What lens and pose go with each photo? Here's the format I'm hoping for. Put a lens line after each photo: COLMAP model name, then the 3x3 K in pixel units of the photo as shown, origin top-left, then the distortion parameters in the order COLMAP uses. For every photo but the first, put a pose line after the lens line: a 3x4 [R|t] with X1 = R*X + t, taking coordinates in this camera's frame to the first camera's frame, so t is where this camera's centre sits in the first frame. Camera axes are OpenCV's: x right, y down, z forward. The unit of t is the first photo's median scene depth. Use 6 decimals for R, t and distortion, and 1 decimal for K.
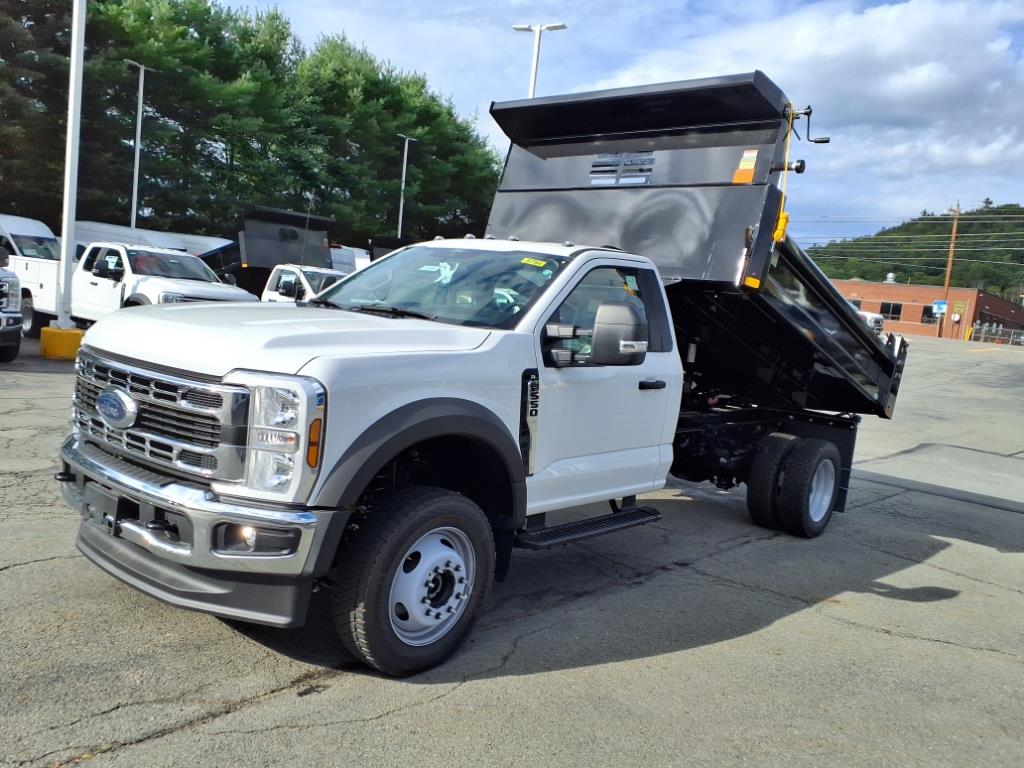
lens RADIAL K [[839.0, 0, 505.7], [0, 839.0, 387.2], [0, 0, 1]] dist [0.030411, -0.030502]
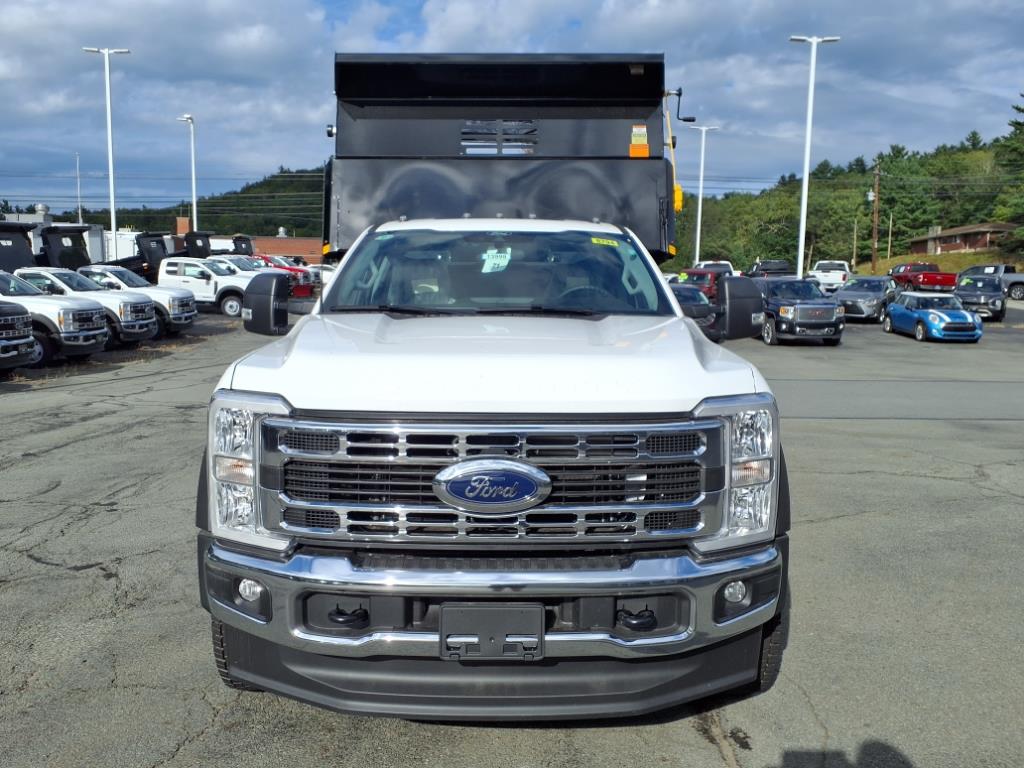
lens RADIAL K [[839.0, 0, 503.7], [0, 839.0, 383.6], [0, 0, 1]] dist [0.030411, -0.030502]
pose [[0.745730, -0.165054, 0.645479, -0.514820], [0.134724, 0.986171, 0.096524, -0.073025], [-0.652484, 0.014980, 0.757654, 0.265743]]
